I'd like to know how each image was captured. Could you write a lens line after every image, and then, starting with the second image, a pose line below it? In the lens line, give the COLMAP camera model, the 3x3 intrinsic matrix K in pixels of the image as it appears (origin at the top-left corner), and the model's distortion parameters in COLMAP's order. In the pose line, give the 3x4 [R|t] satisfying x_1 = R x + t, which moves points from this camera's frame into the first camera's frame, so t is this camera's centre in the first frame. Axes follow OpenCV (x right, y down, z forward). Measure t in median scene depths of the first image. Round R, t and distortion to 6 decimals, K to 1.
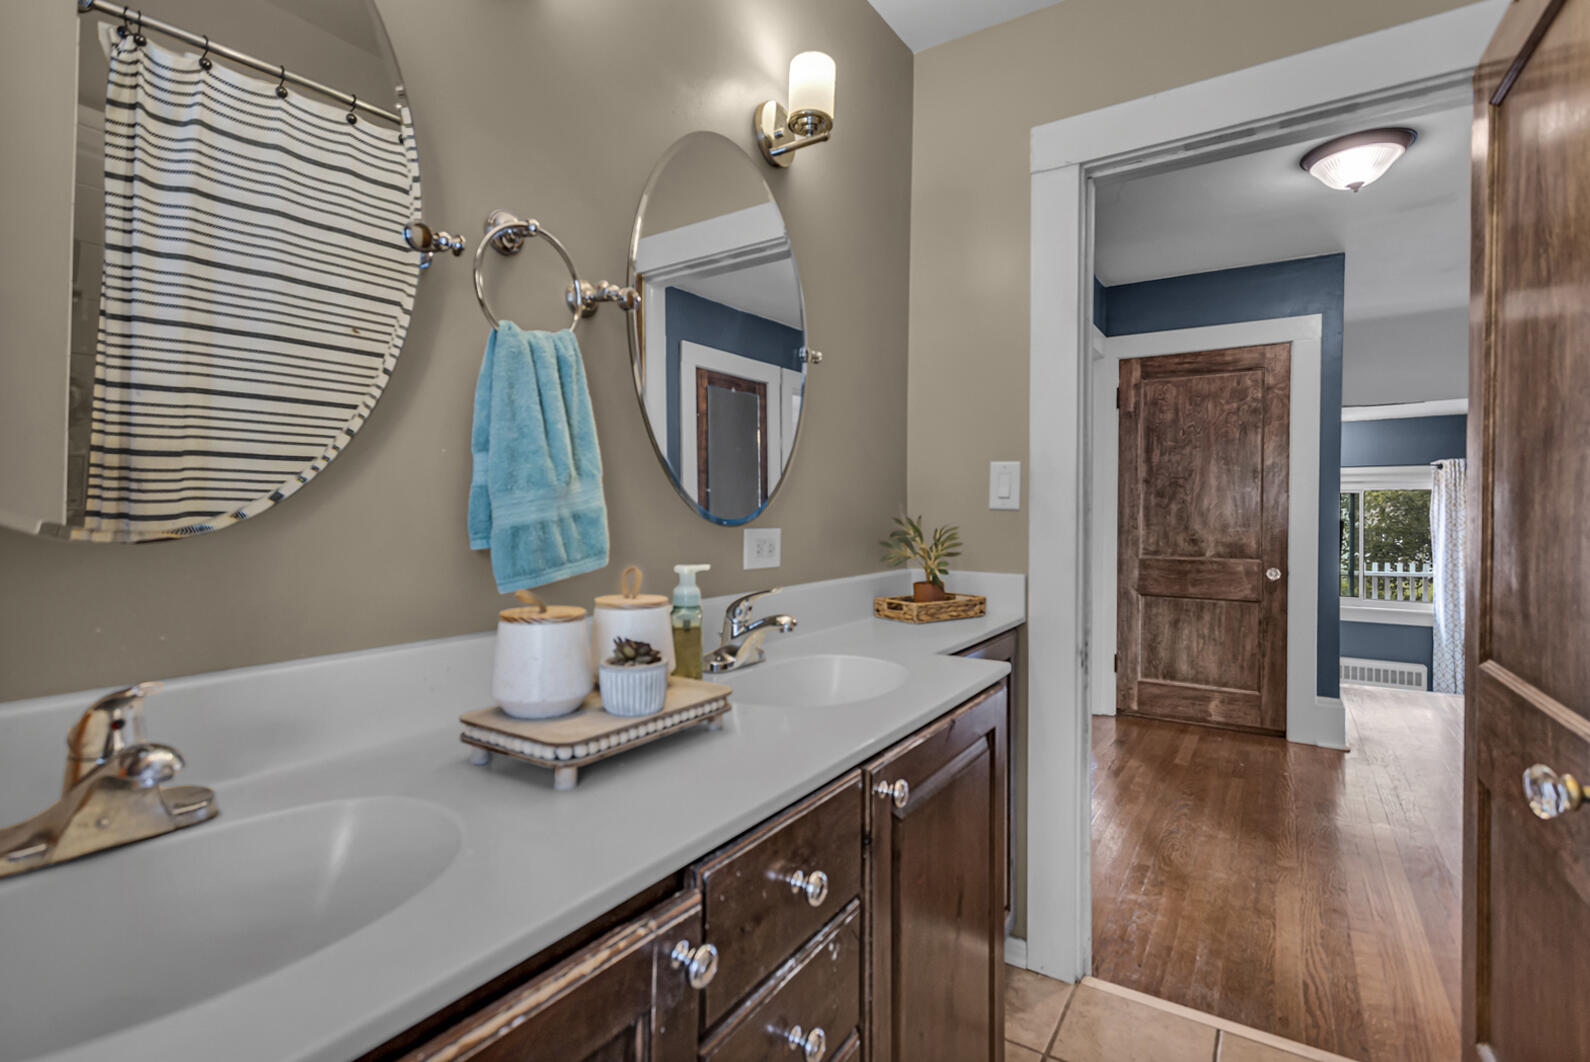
lens RADIAL K [[766.6, 0, 792.0], [0, 766.6, 527.7], [0, 0, 1]] dist [0.004325, 0.001418]
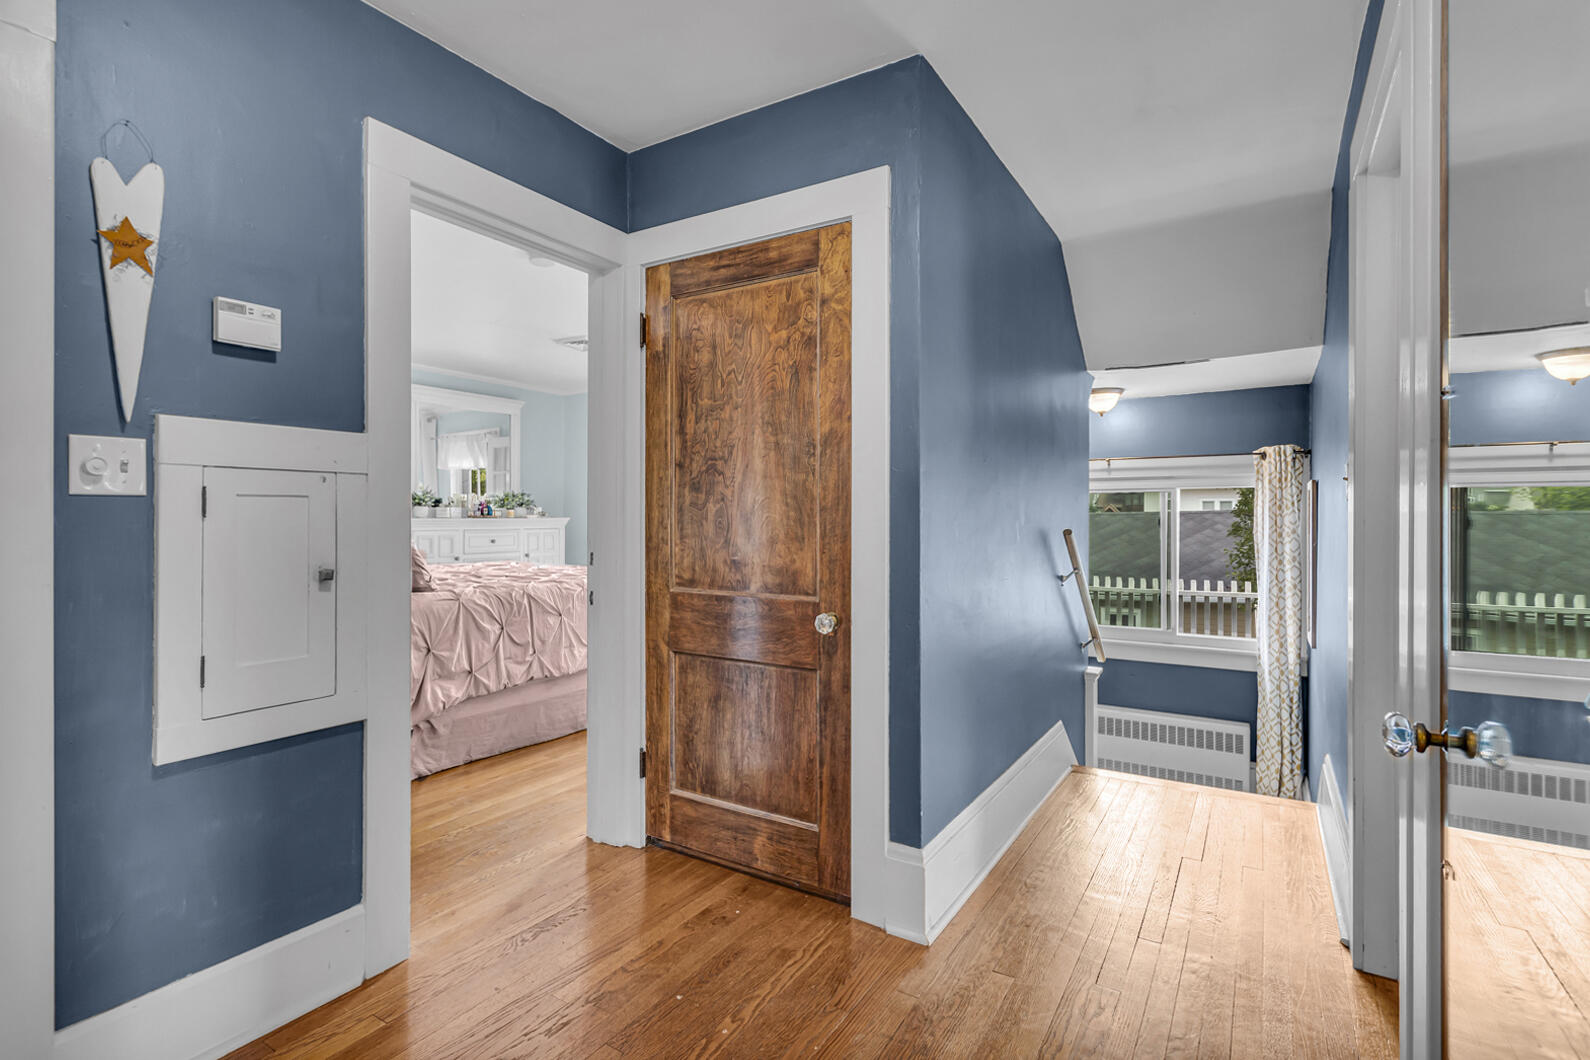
lens RADIAL K [[766.6, 0, 795.8], [0, 766.6, 523.7], [0, 0, 1]] dist [0.004325, 0.001418]
pose [[0.999775, -0.000366, 0.021227, 0.549027], [0.000680, 0.999891, -0.014780, -0.005023], [-0.021219, 0.014791, 0.999665, 0.396902]]
